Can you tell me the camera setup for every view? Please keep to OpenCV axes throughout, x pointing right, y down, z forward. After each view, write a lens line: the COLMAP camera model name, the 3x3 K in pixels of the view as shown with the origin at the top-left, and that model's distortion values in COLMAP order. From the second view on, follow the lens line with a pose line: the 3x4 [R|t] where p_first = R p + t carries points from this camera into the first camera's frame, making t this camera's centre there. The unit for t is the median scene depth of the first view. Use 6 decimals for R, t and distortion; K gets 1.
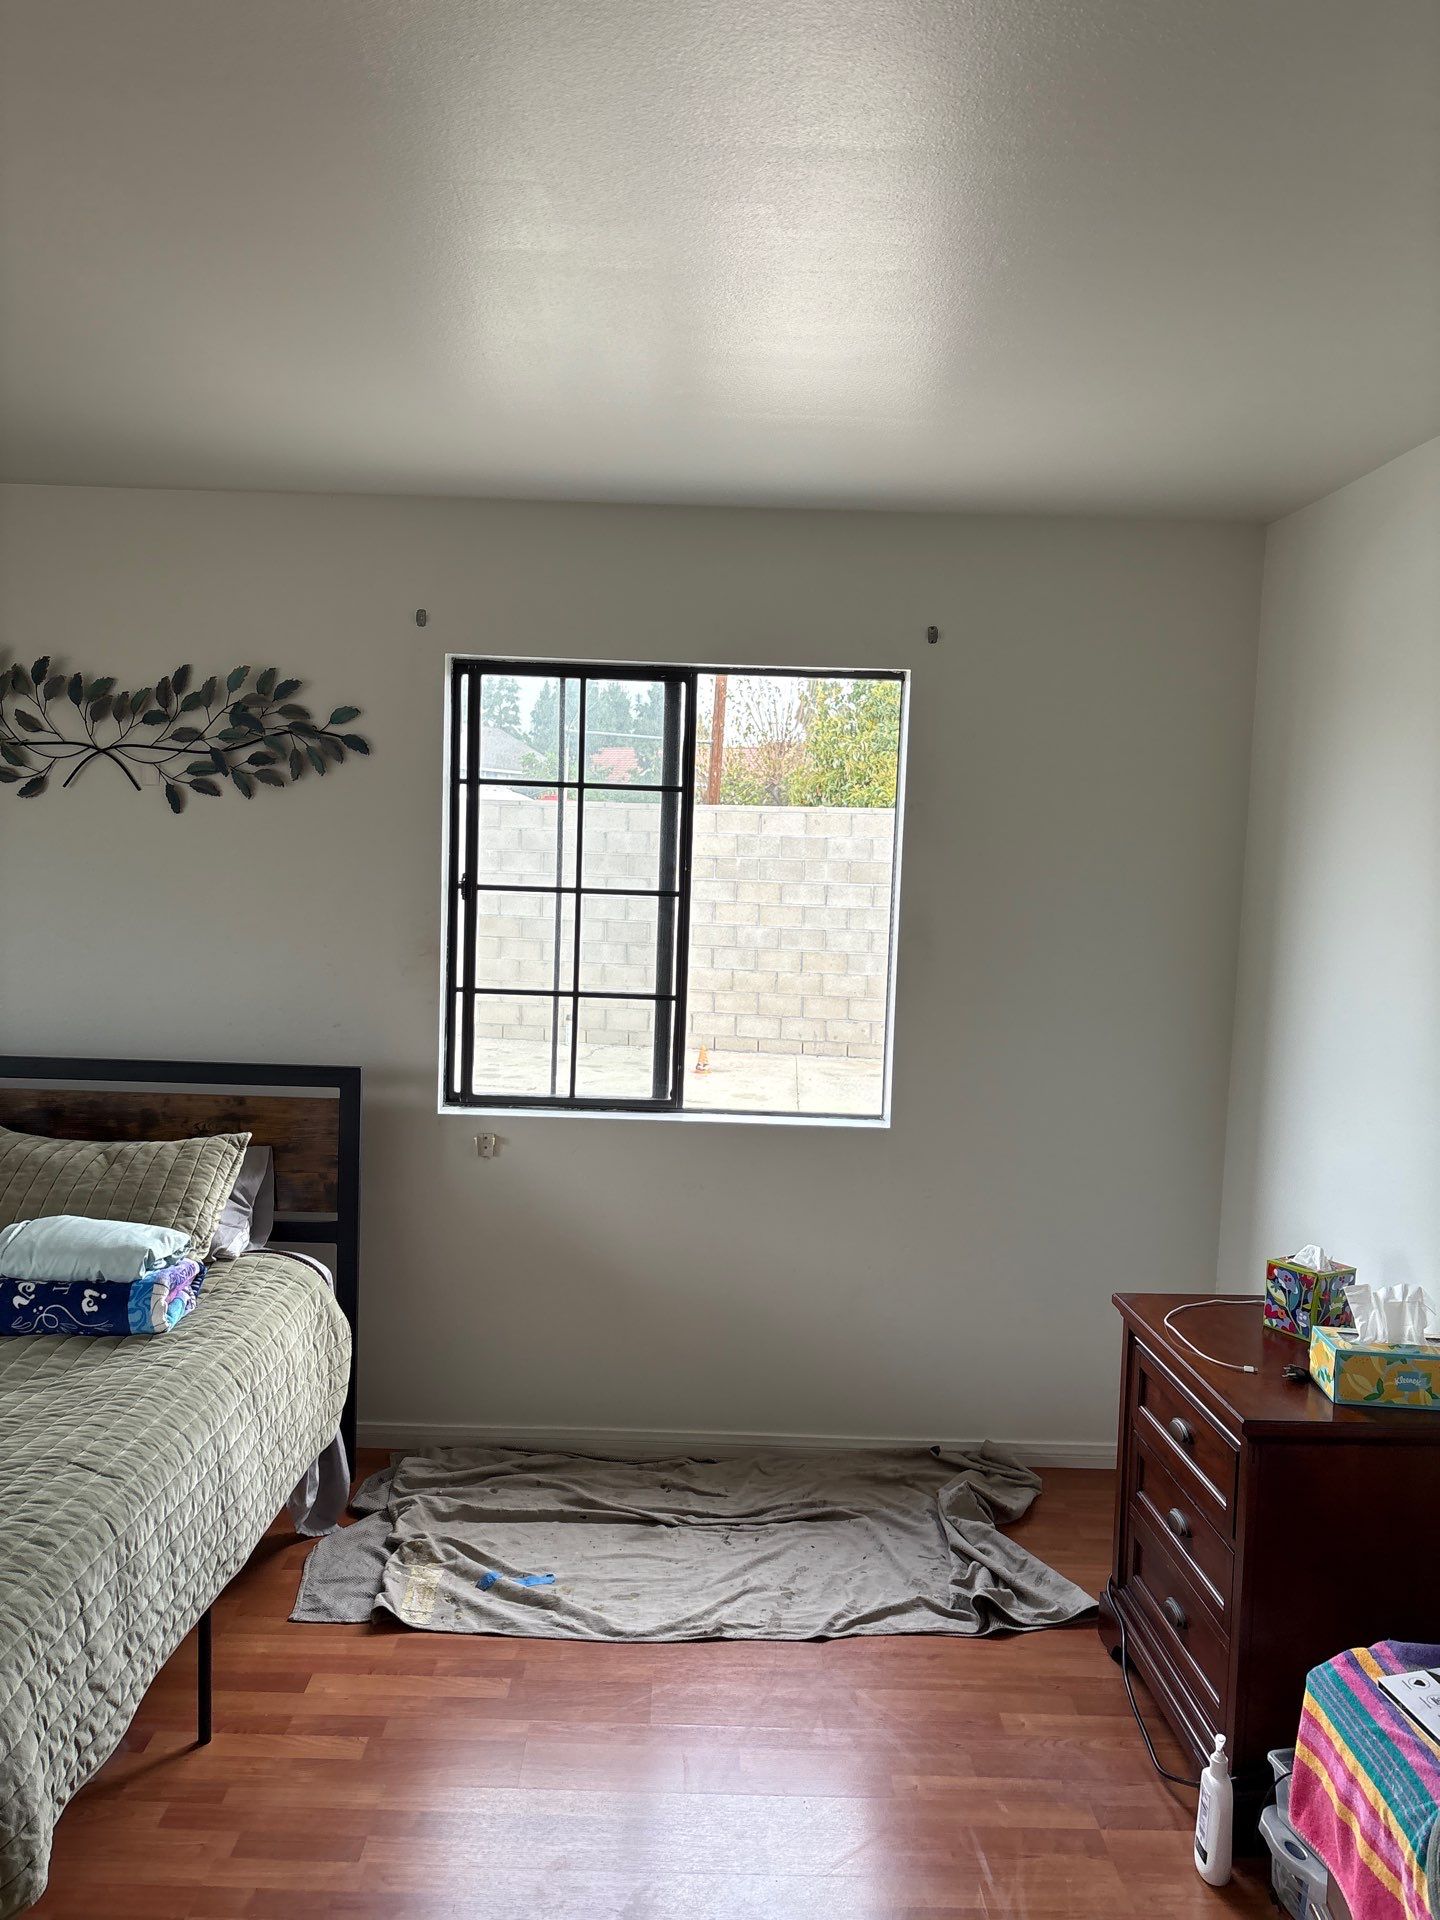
lens RADIAL K [[1440.1, 0, 710.4], [0, 1440.1, 959.0], [0, 0, 1]] dist [0.025645, -0.028686]
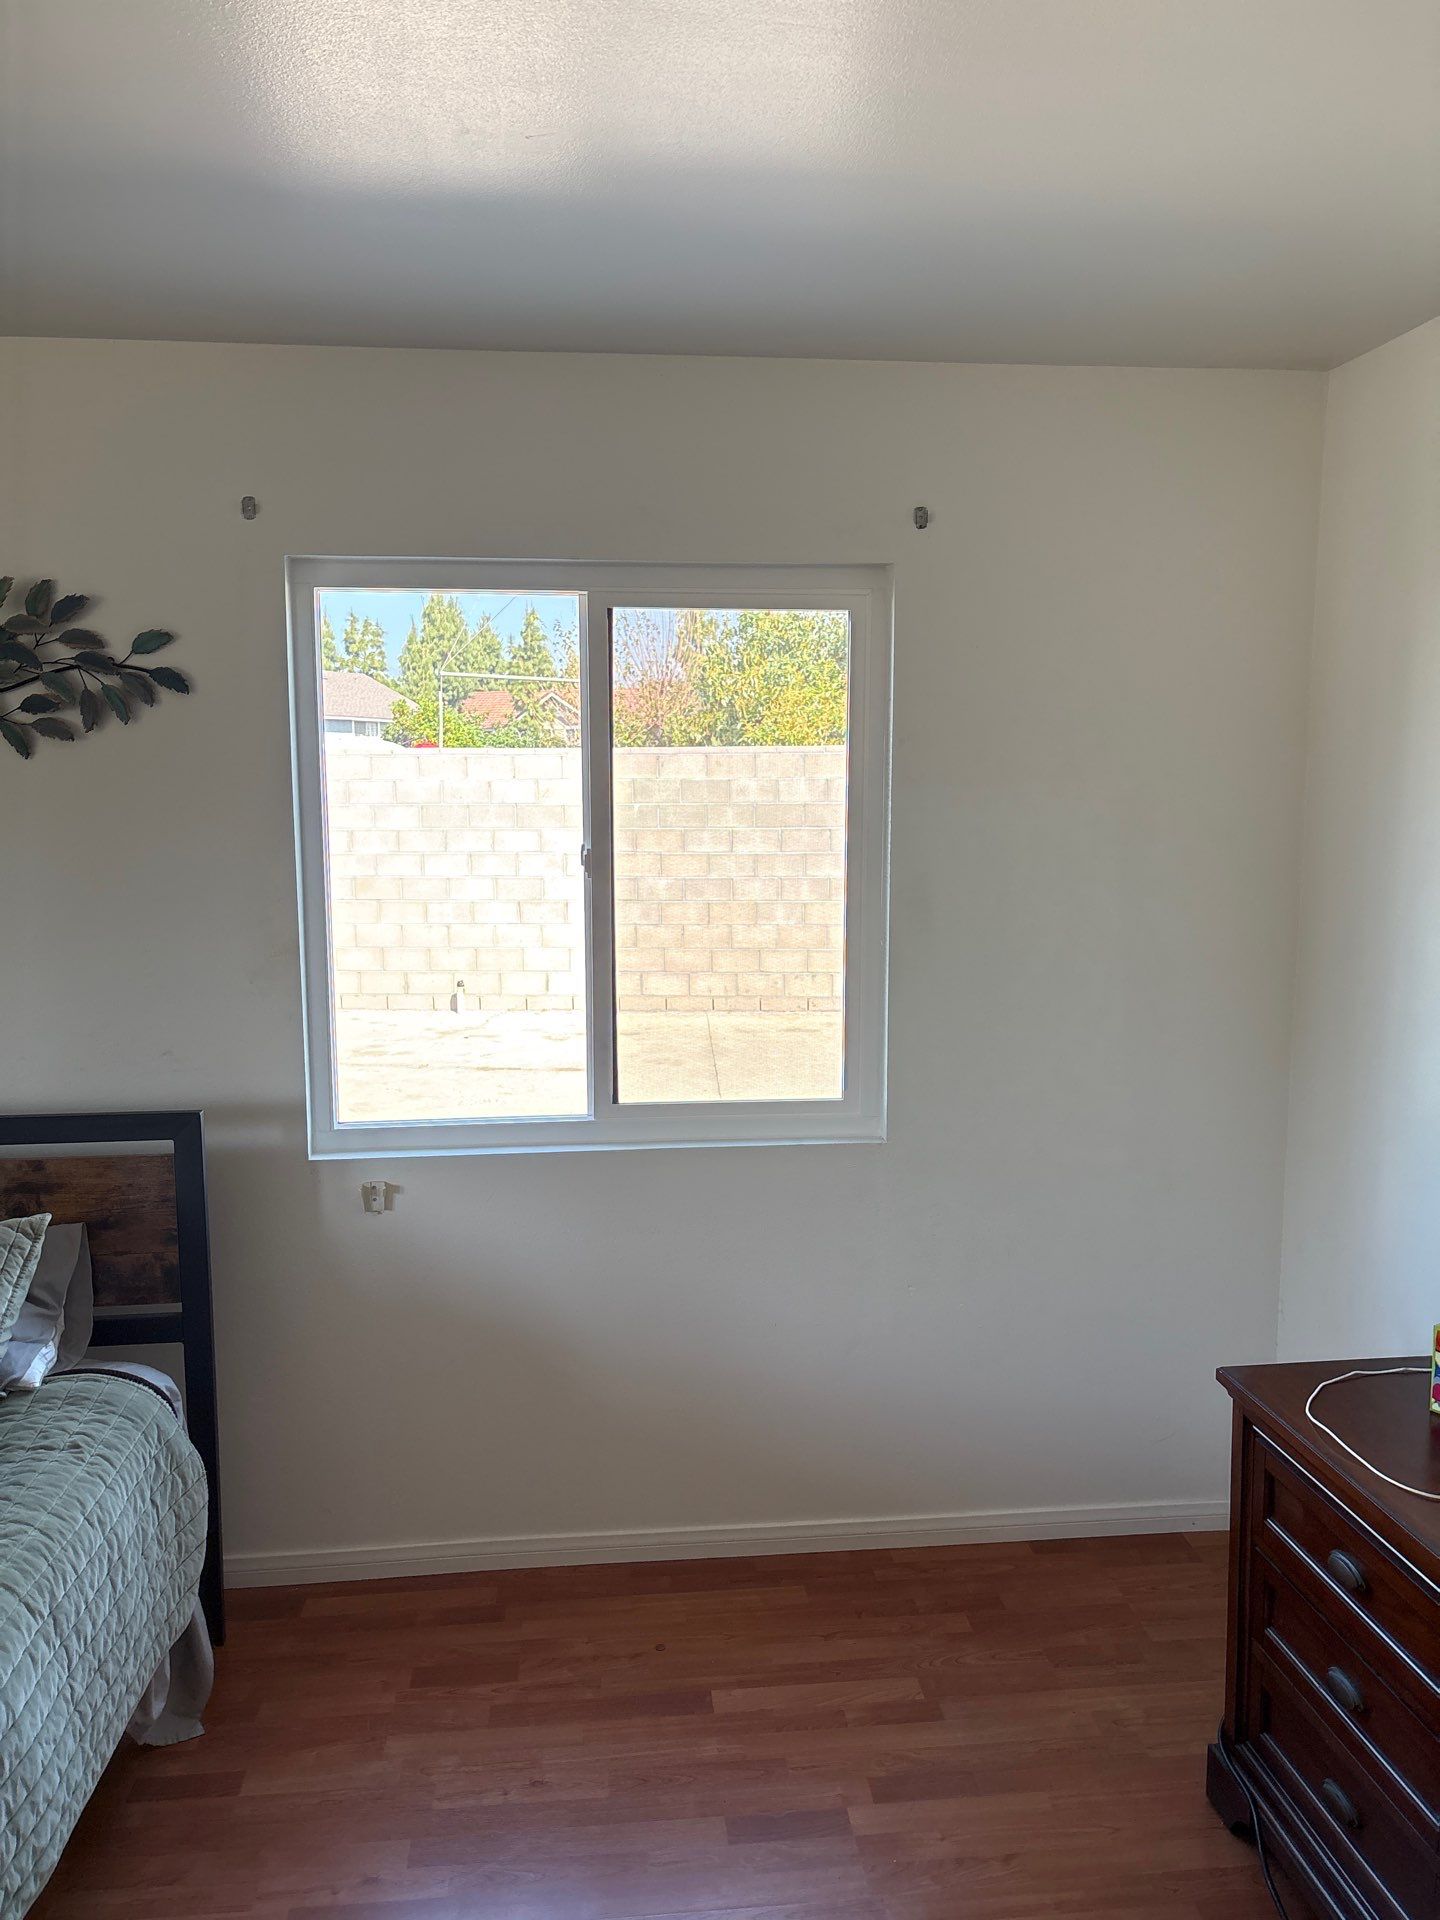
lens RADIAL K [[1440.1, 0, 730.3], [0, 1440.1, 967.4], [0, 0, 1]] dist [0.025645, -0.028686]
pose [[0.994763, -0.047044, 0.090742, -0.031087], [0.042850, 0.997946, 0.047628, -0.023293], [-0.092796, -0.043491, 0.994735, 0.219921]]
